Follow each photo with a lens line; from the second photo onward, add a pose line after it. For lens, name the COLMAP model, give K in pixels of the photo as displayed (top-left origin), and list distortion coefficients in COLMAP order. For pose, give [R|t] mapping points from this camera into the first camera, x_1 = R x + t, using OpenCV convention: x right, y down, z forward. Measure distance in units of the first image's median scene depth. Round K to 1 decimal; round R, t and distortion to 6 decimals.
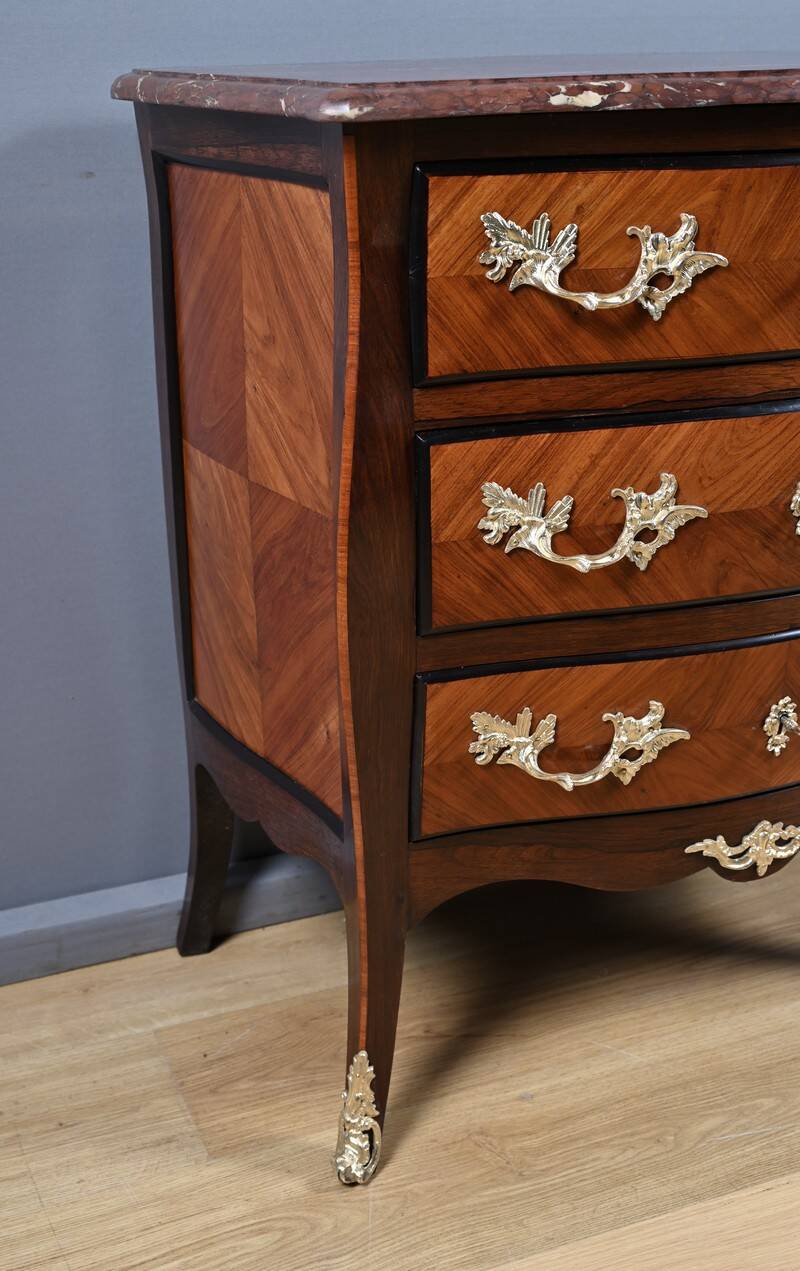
lens RADIAL K [[1542.6, 0, 368.9], [0, 1542.6, 660.0], [0, 0, 1]] dist [0.009556, 0.000000]
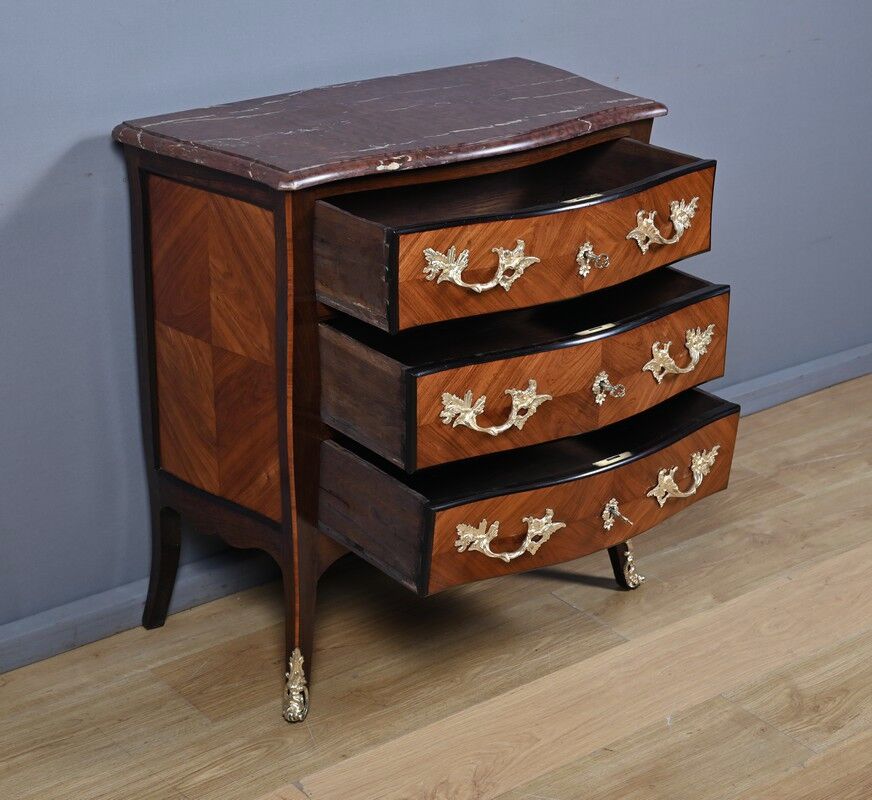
lens RADIAL K [[1800.9, 0, 441.1], [0, 1800.9, 403.3], [0, 0, 1]] dist [-0.021406, 0.000000]
pose [[0.959097, -0.088646, 0.268841, -0.419742], [0.089561, 0.995942, 0.008886, -0.043936], [-0.268538, 0.015555, 0.963144, -1.202096]]
